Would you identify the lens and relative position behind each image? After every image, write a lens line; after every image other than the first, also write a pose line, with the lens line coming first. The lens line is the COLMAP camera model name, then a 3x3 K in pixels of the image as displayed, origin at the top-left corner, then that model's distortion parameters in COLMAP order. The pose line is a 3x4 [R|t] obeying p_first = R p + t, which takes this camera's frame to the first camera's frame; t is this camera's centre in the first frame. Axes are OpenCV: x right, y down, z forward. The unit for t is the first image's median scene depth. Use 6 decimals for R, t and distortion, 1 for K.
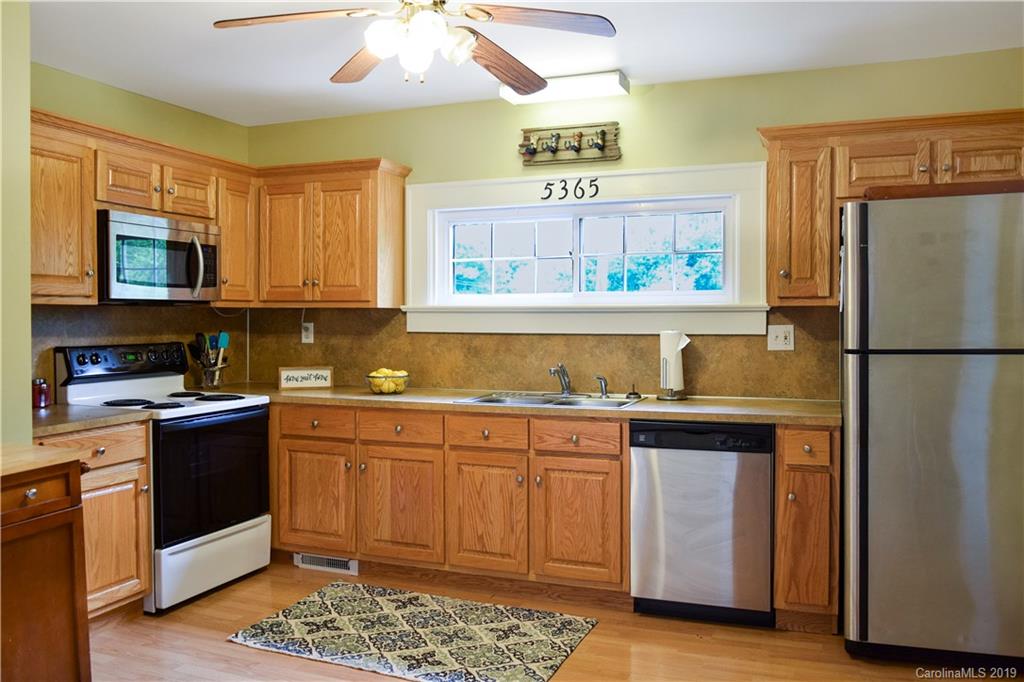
lens RADIAL K [[829.2, 0, 512.0], [0, 829.2, 309.6], [0, 0, 1]] dist [-0.029134, -0.012360]
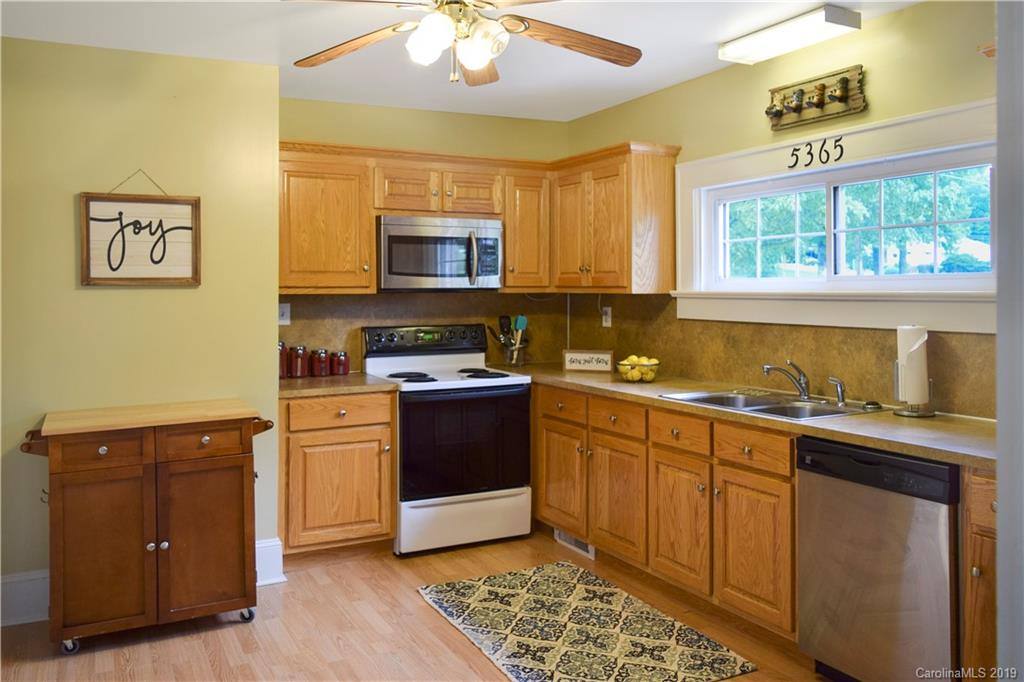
lens RADIAL K [[834.8, 0, 517.2], [0, 834.8, 287.3], [0, 0, 1]] dist [-0.010370, -0.003449]
pose [[0.763696, -0.003577, -0.645566, 0.411001], [0.008646, 0.999952, 0.004688, -0.017307], [0.645518, -0.009162, 0.763690, 0.170256]]
